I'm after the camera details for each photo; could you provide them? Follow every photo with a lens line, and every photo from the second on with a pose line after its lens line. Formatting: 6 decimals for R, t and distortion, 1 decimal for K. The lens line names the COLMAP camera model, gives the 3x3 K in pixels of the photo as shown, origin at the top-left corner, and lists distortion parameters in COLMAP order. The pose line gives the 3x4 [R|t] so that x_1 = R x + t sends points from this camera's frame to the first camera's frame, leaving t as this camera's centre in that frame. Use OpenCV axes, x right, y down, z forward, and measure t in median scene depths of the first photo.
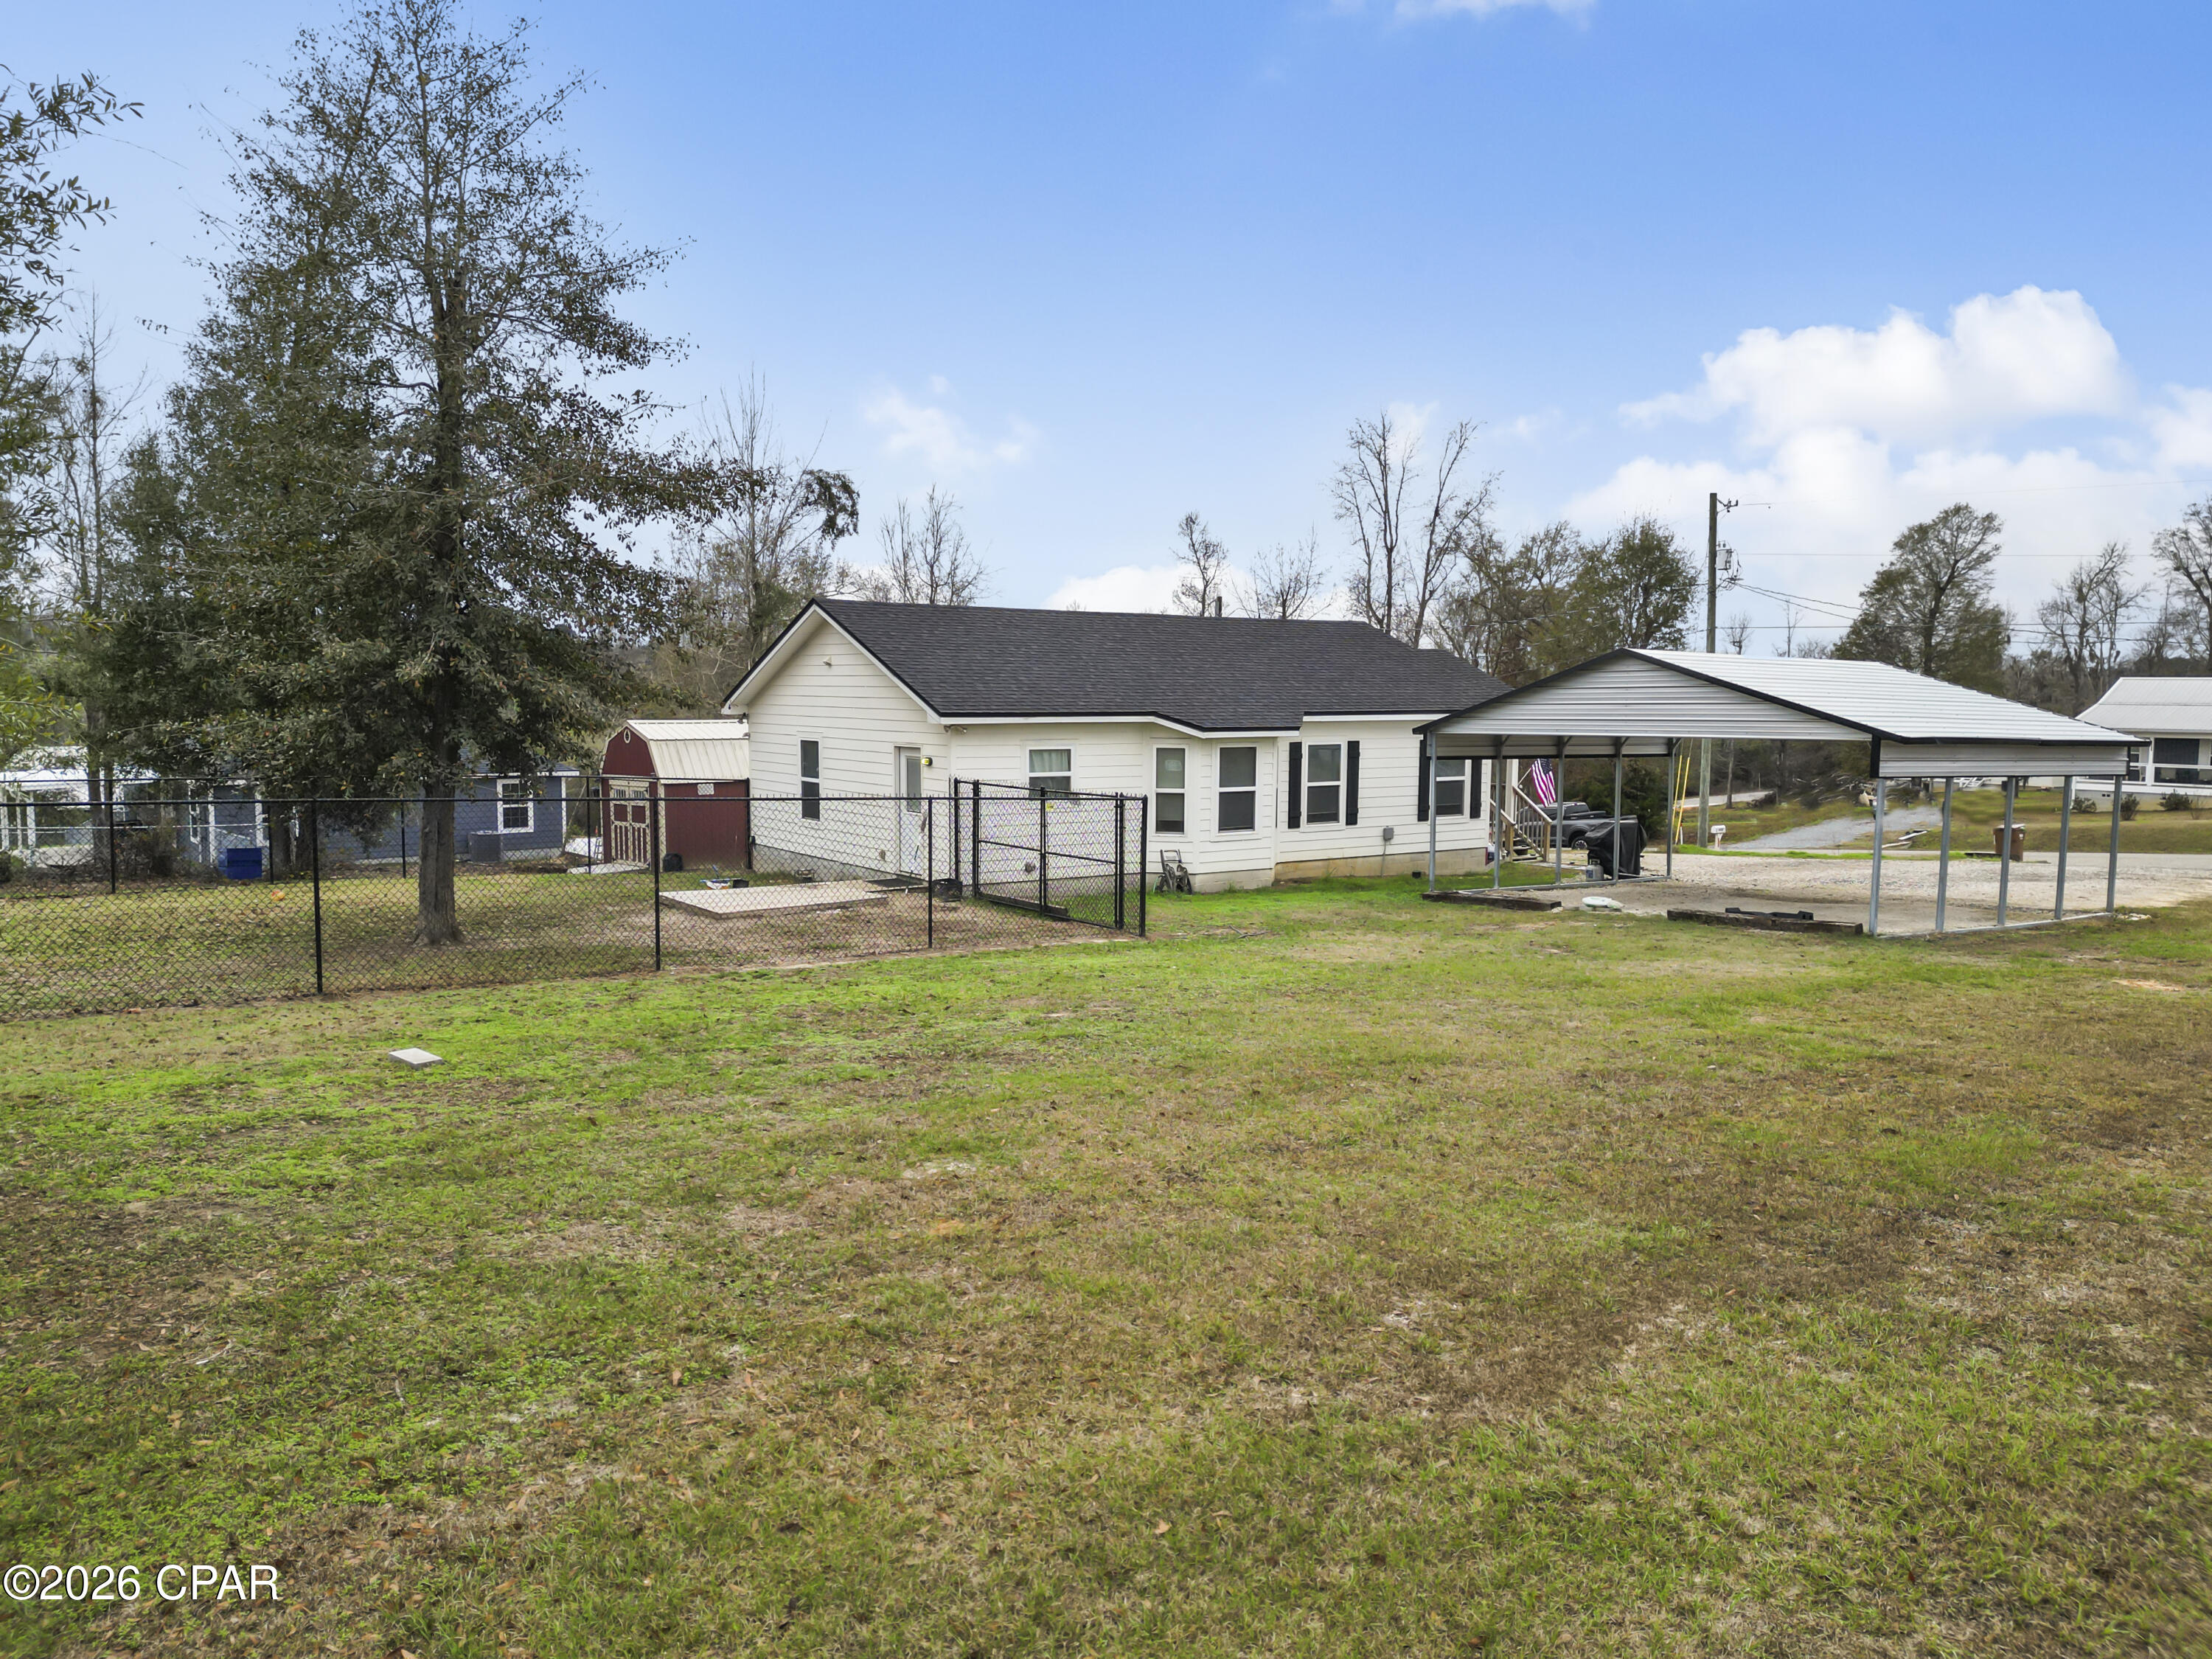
lens RADIAL K [[1607.3, 0, 1106.0], [0, 1607.3, 829.5], [0, 0, 1]] dist [0.058573, -0.062034]
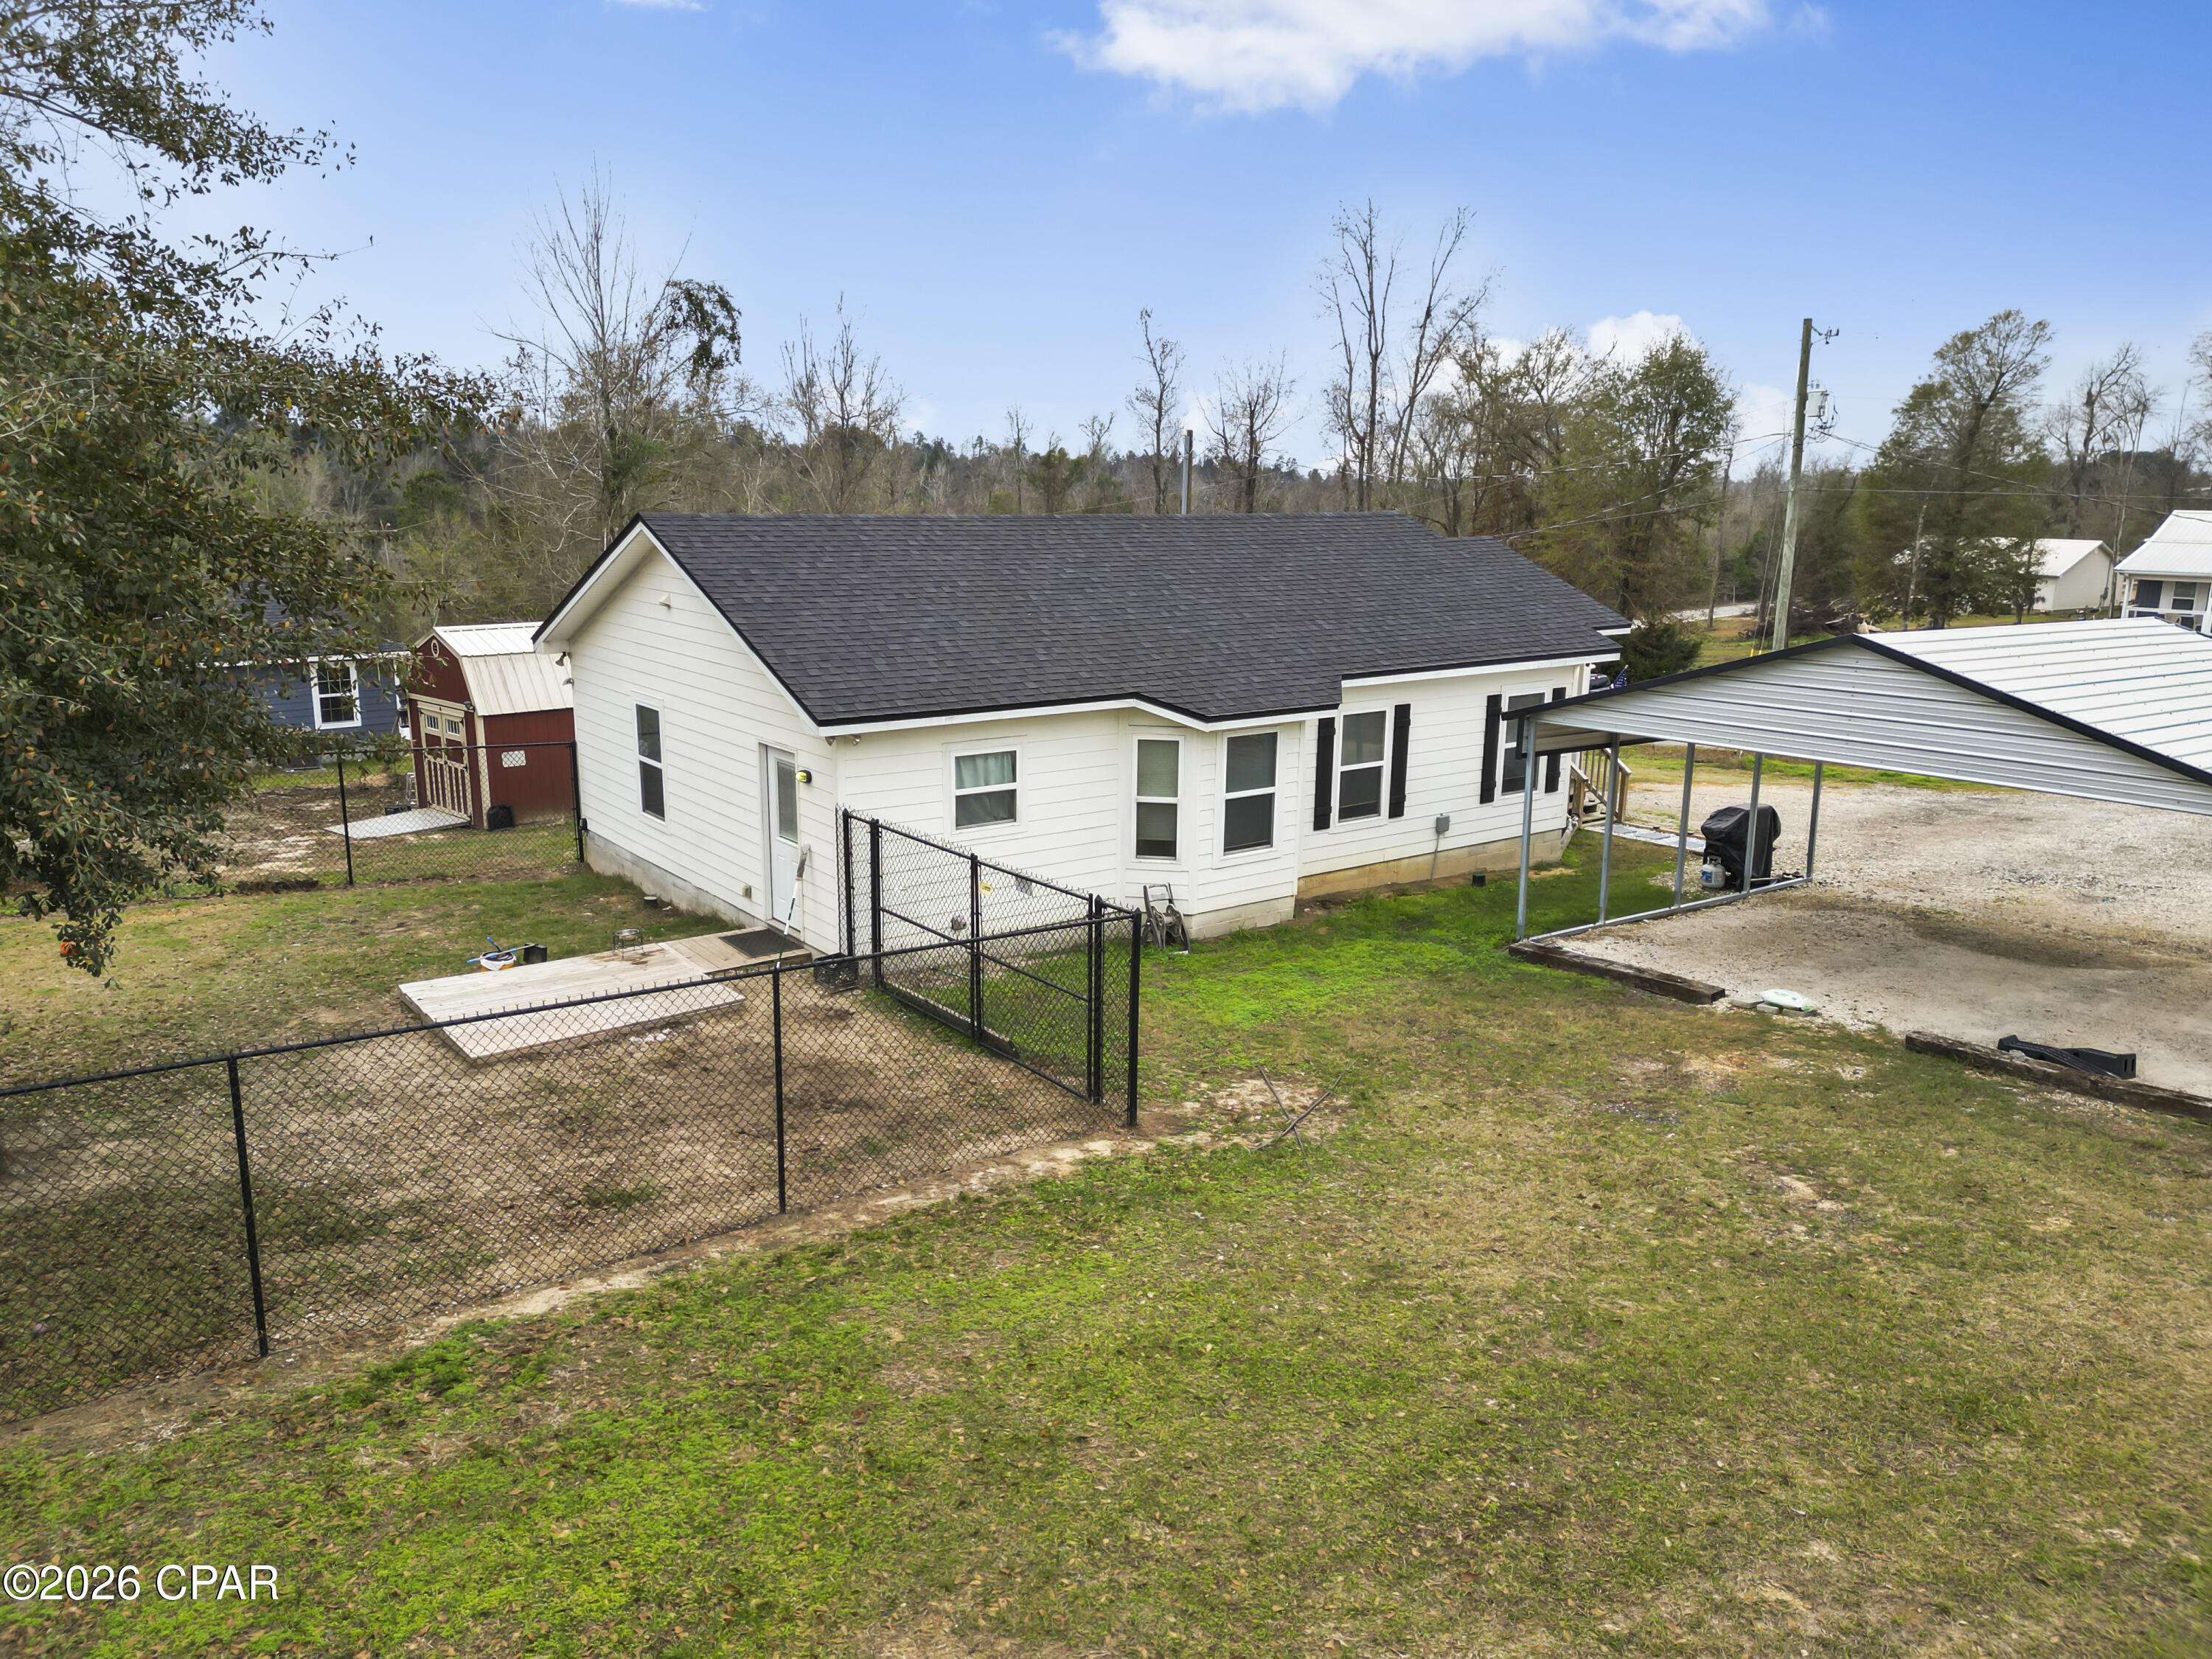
lens RADIAL K [[1607.3, 0, 1106.0], [0, 1607.3, 829.5], [0, 0, 1]] dist [0.058573, -0.062034]
pose [[0.999349, -0.002027, 0.036013, -0.006914], [-0.002741, 0.991265, 0.131860, -0.091457], [-0.035965, -0.131872, 0.990614, 0.263922]]
